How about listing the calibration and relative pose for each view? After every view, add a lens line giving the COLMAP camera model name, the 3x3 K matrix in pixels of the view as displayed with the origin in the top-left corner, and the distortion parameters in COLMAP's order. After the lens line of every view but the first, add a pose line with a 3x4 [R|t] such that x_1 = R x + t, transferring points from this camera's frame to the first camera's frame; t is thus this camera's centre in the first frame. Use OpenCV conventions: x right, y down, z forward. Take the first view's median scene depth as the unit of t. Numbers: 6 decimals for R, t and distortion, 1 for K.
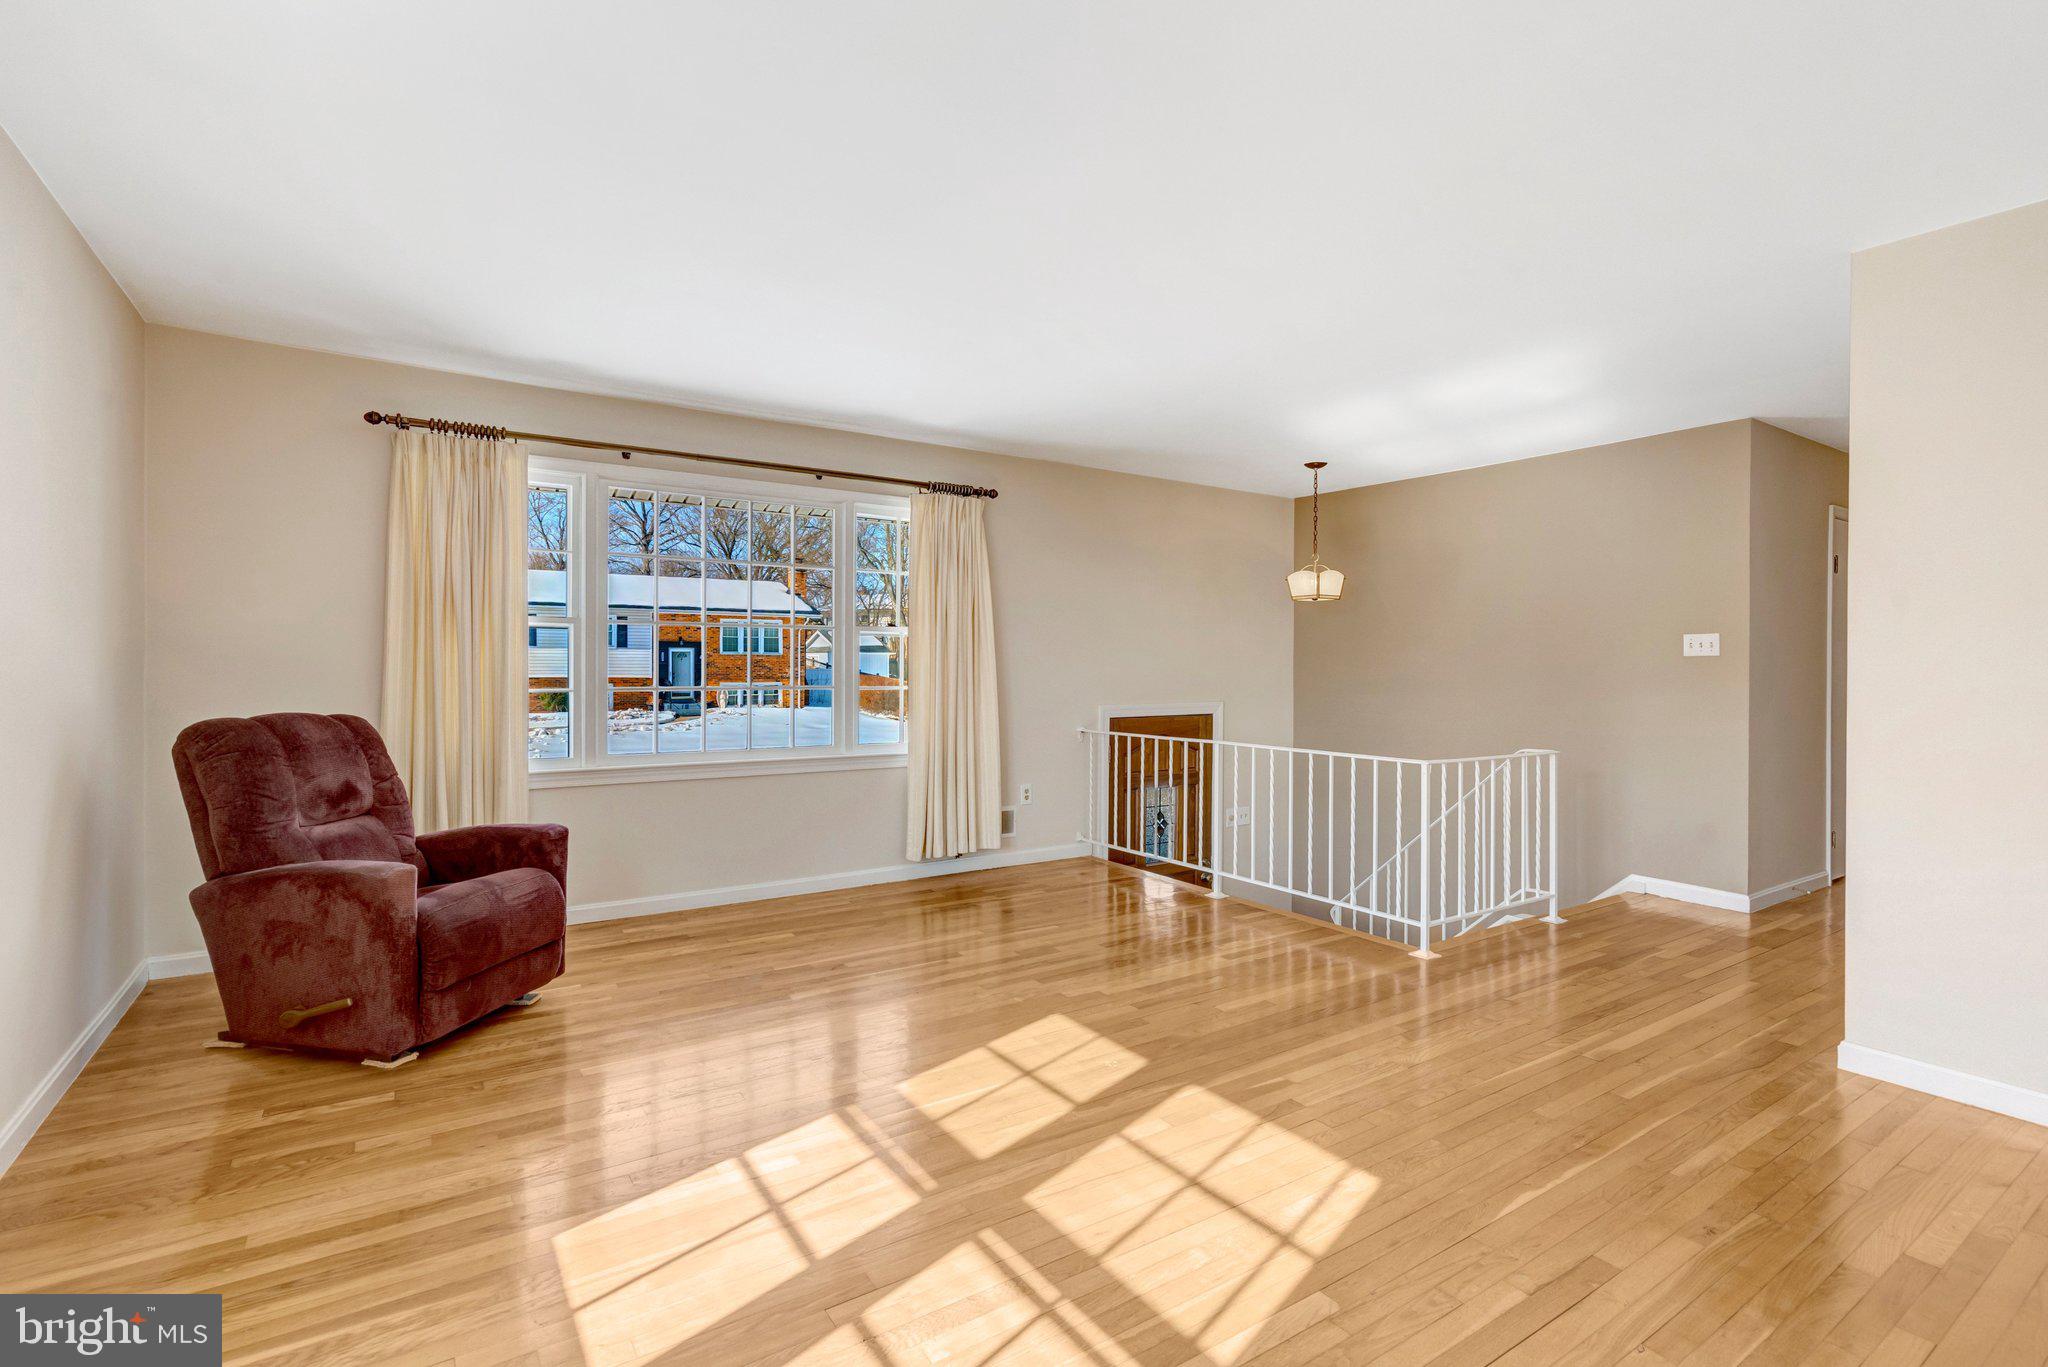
lens RADIAL K [[949.1, 0, 1029.3], [0, 949.1, 675.5], [0, 0, 1]] dist [-0.002666, 0.001295]
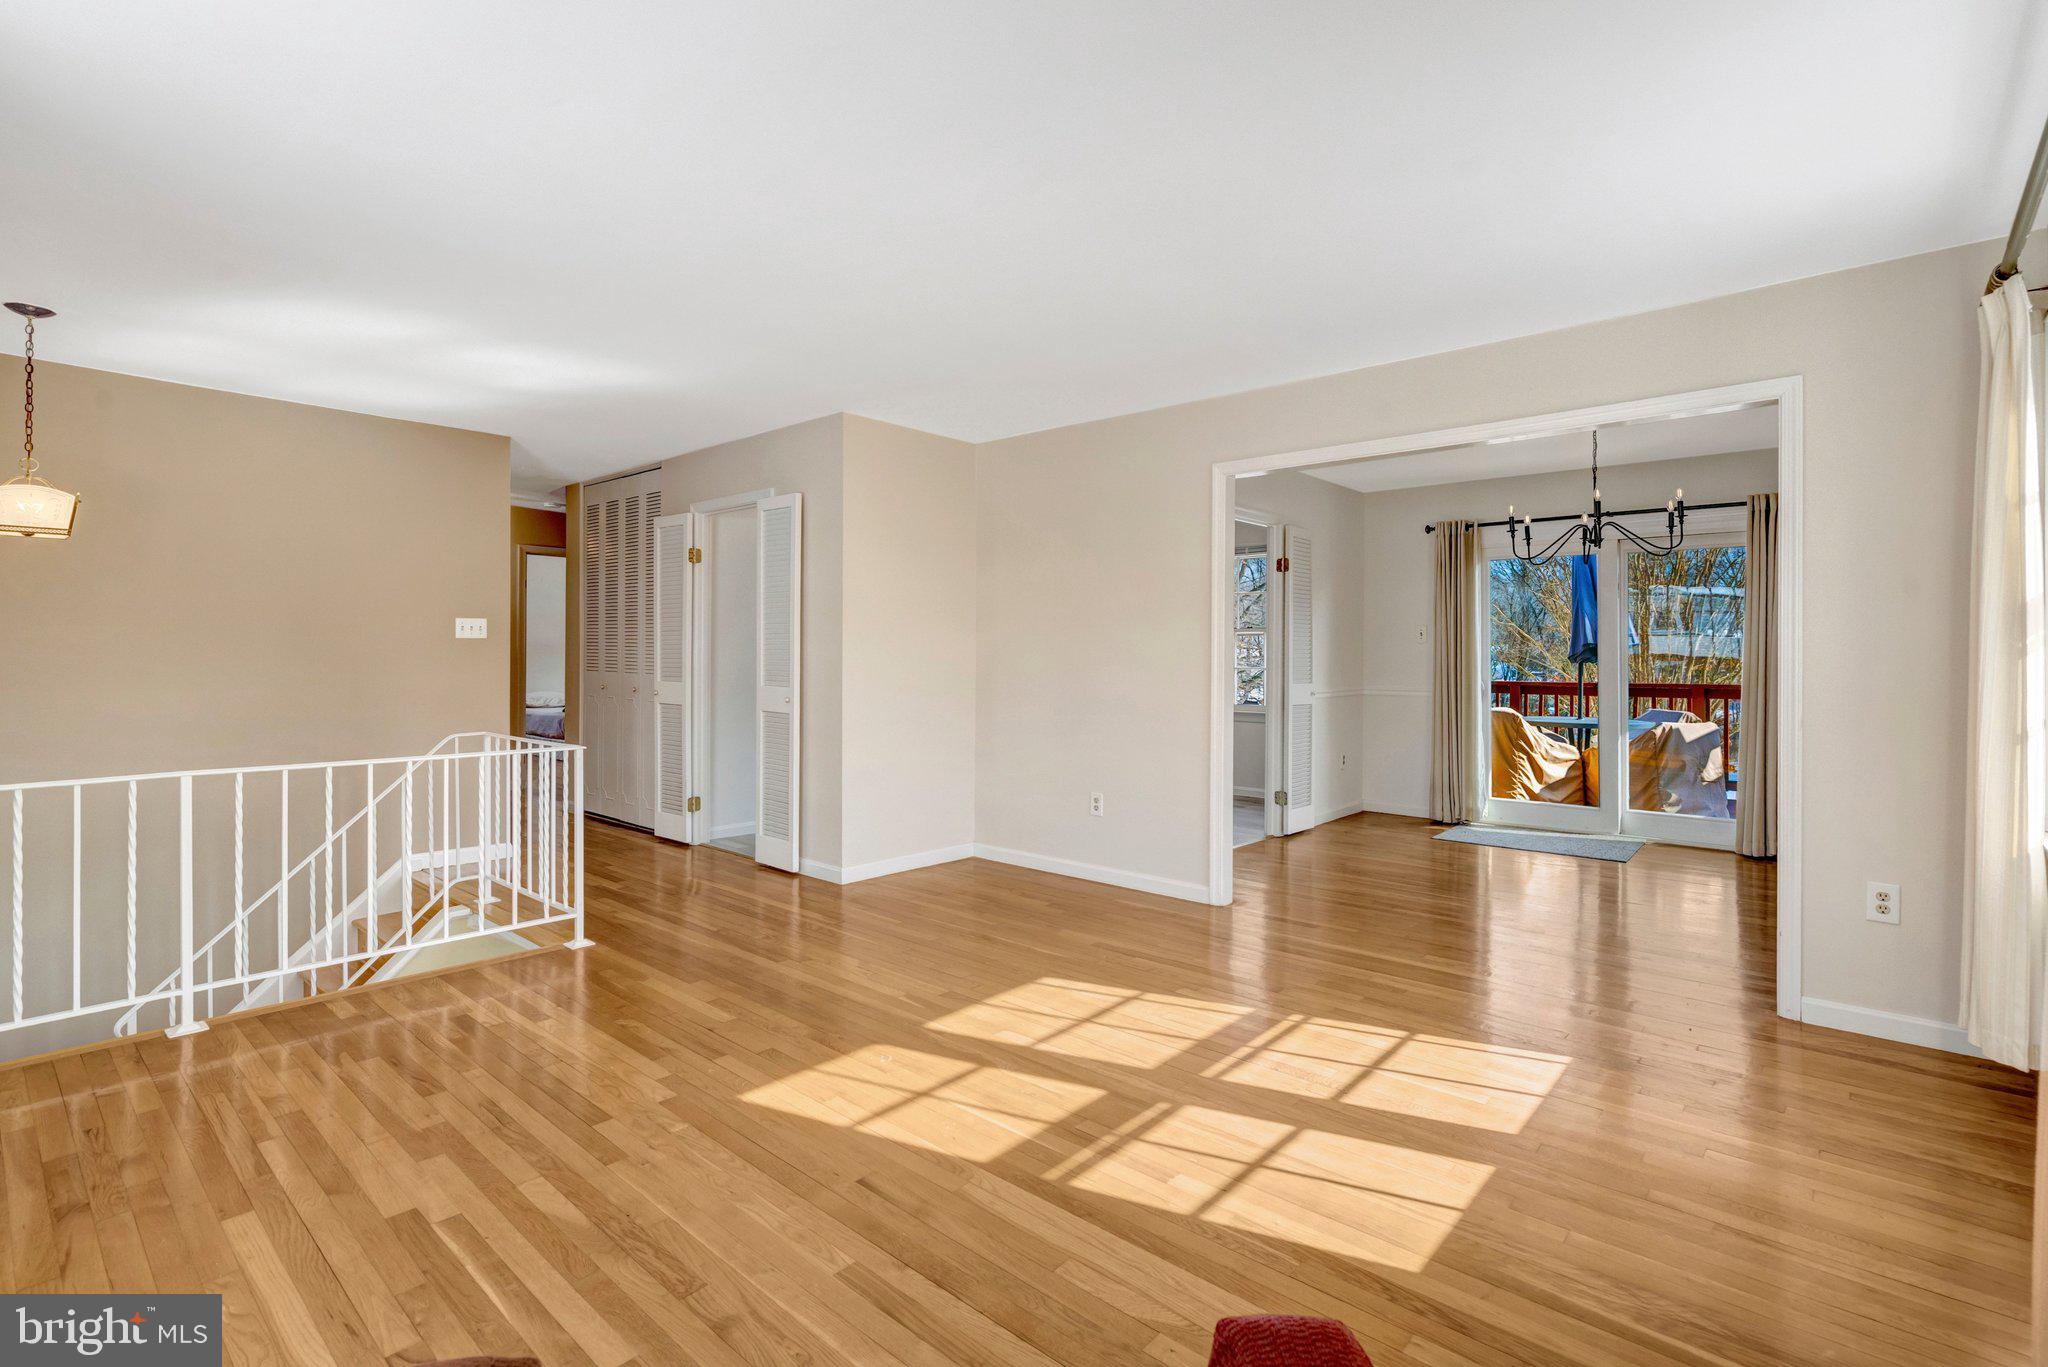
lens RADIAL K [[949.1, 0, 1023.1], [0, 949.1, 649.6], [0, 0, 1]] dist [-0.002666, 0.001295]
pose [[-0.245437, -0.003543, 0.969406, -1.103956], [0.000780, 0.999992, 0.003853, -0.023263], [-0.969412, 0.001702, -0.245432, 1.350653]]
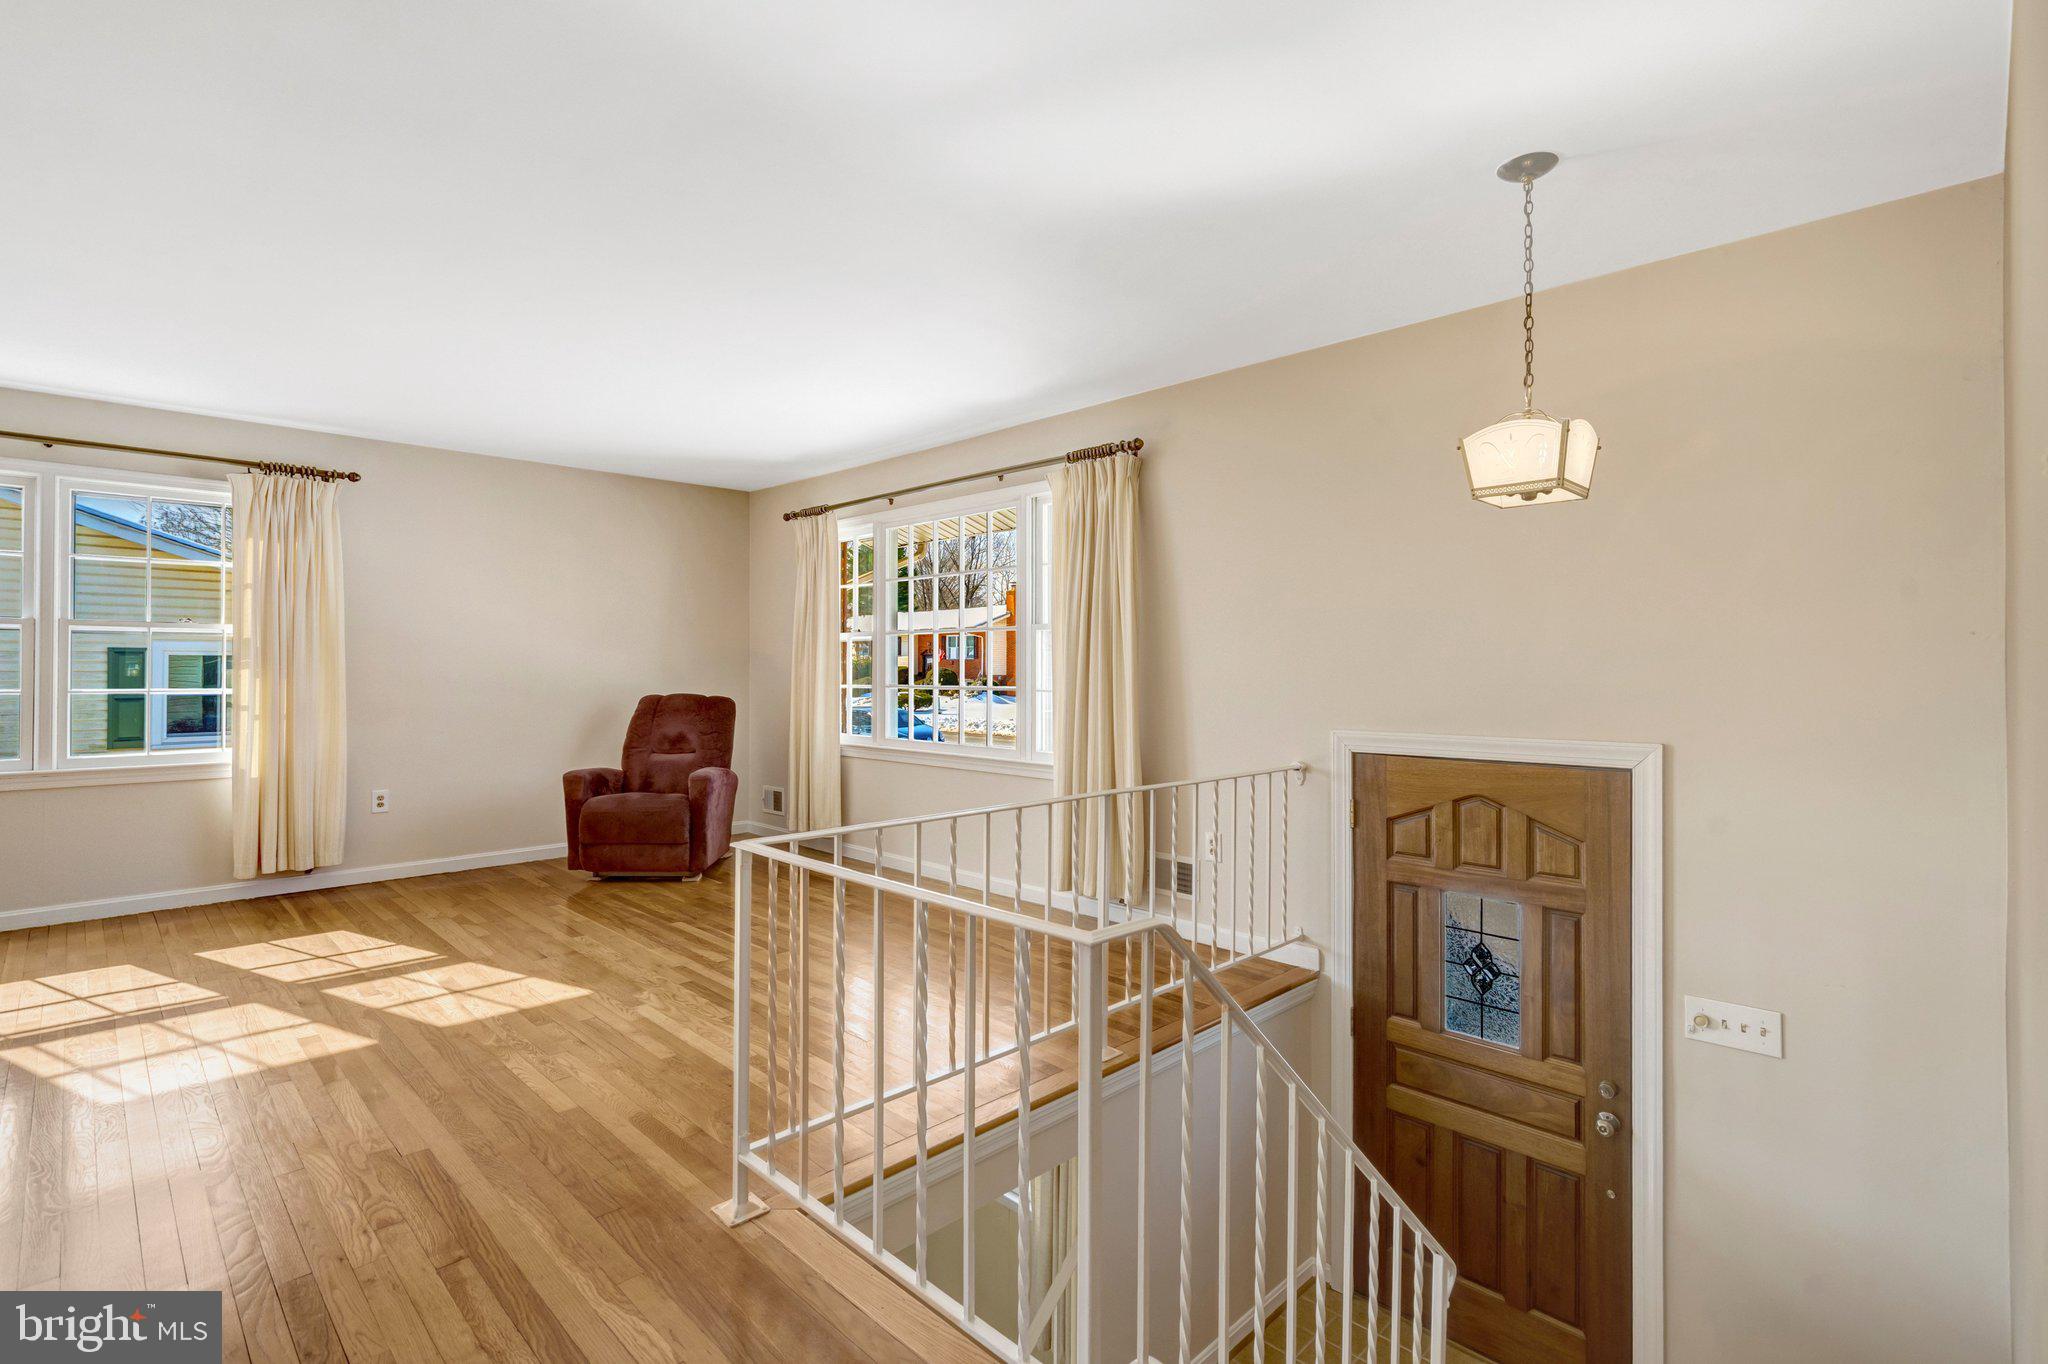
lens RADIAL K [[949.1, 0, 1027.7], [0, 949.1, 673.0], [0, 0, 1]] dist [-0.002666, 0.001295]
pose [[0.190784, 0.004008, -0.981624, 1.644134], [-0.004426, 0.999985, 0.003223, -0.013761], [0.981622, 0.003730, 0.190798, 1.795949]]
